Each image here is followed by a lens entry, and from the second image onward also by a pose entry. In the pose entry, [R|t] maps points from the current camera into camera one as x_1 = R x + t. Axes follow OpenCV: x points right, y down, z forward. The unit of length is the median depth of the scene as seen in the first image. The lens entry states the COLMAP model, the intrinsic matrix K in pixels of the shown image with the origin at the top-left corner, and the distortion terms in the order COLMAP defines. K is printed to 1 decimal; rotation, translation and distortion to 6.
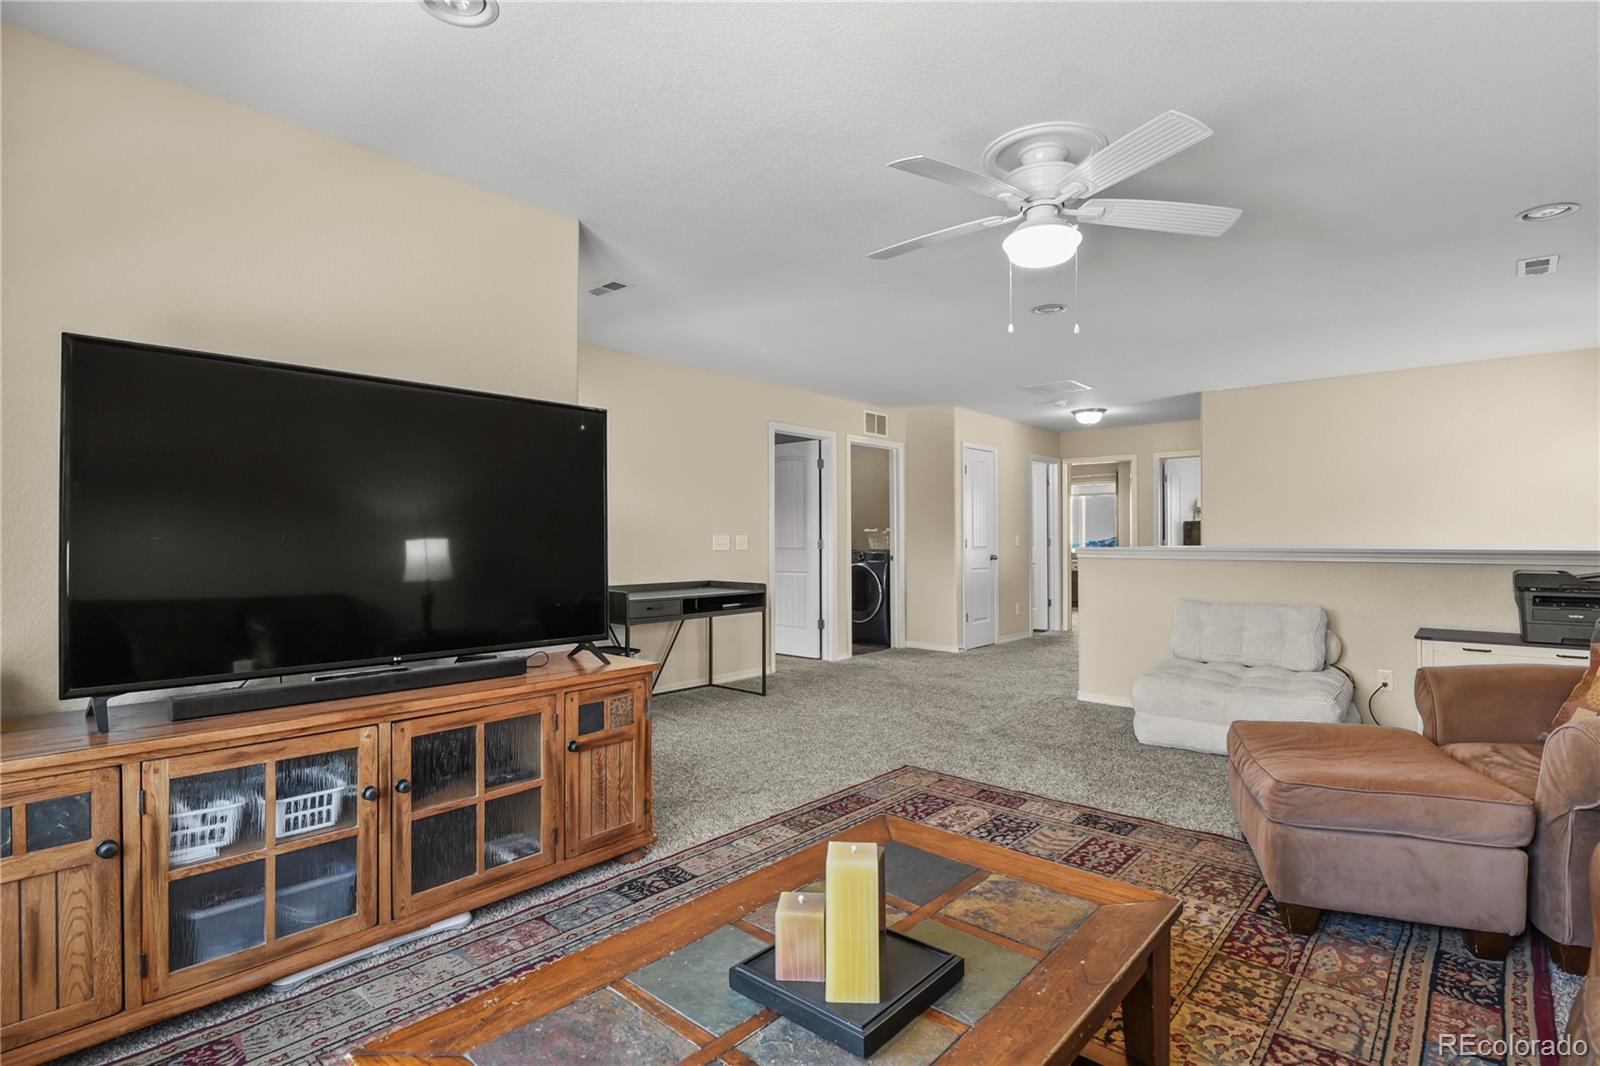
lens RADIAL K [[779.7, 0, 810.9], [0, 779.7, 532.9], [0, 0, 1]] dist [-0.009721, -0.006649]
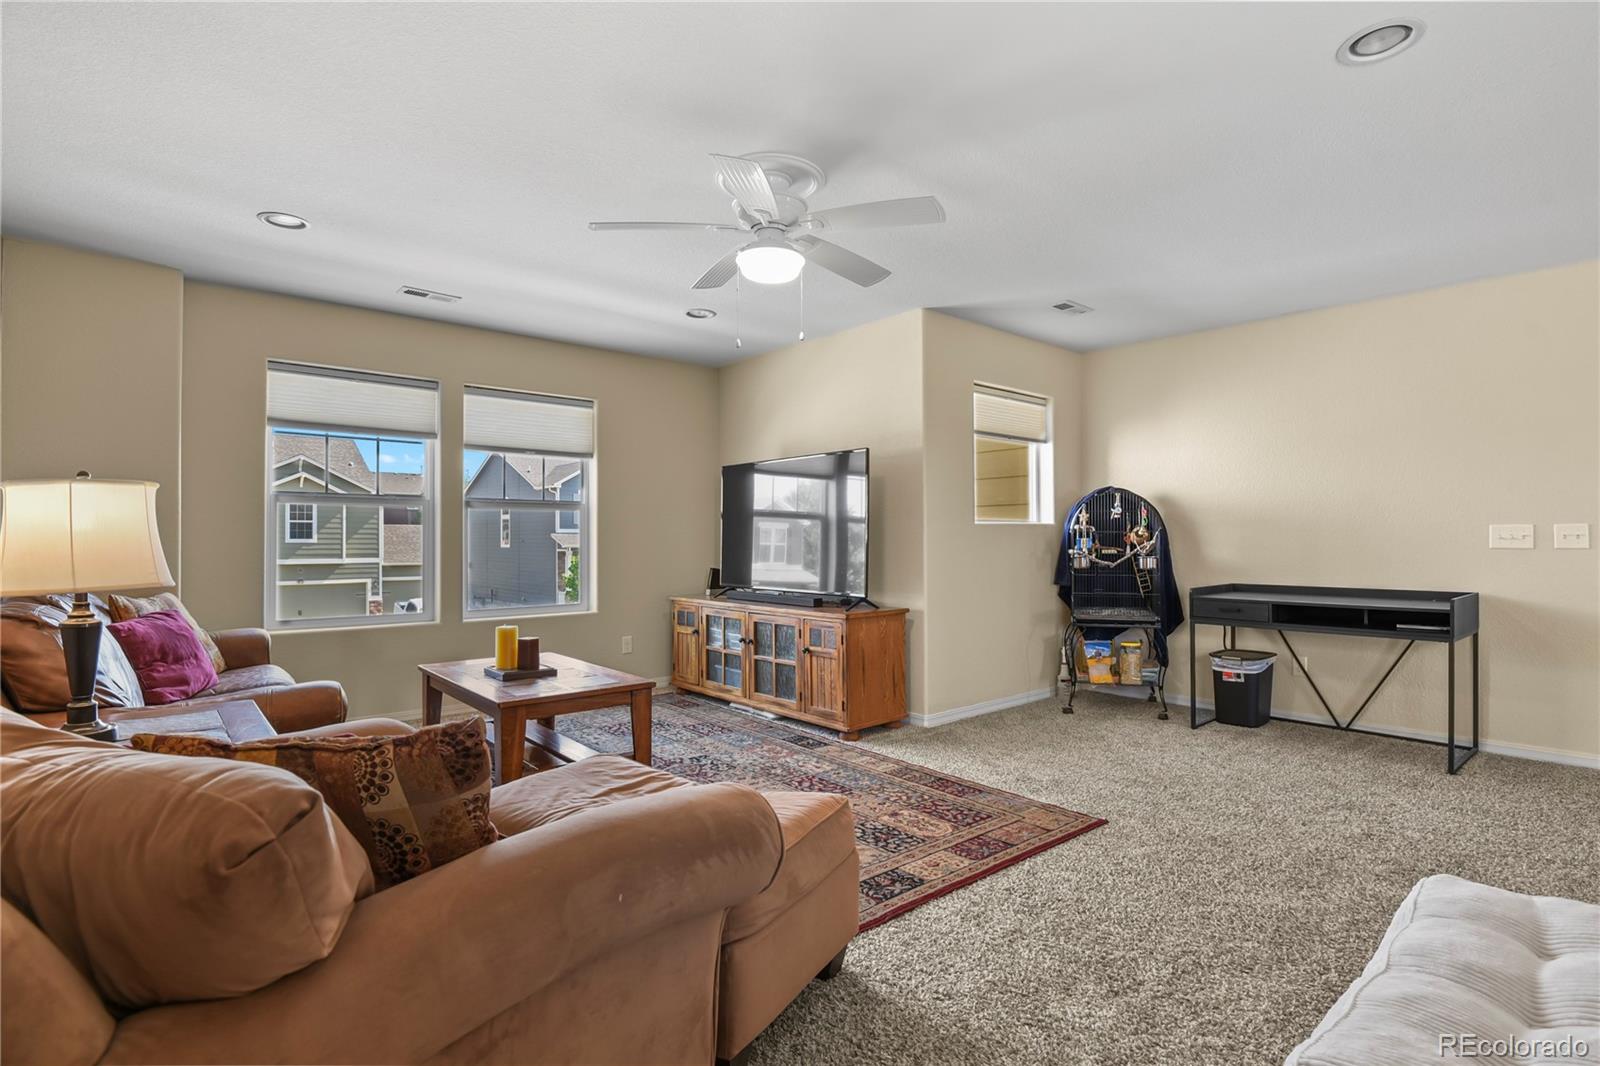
lens RADIAL K [[779.7, 0, 810.9], [0, 779.7, 532.9], [0, 0, 1]] dist [-0.009721, -0.006649]
pose [[-0.140991, -0.005667, -0.989995, 1.276516], [0.009825, 0.999926, -0.007123, 0.018921], [0.989962, -0.010731, -0.140924, 1.118195]]
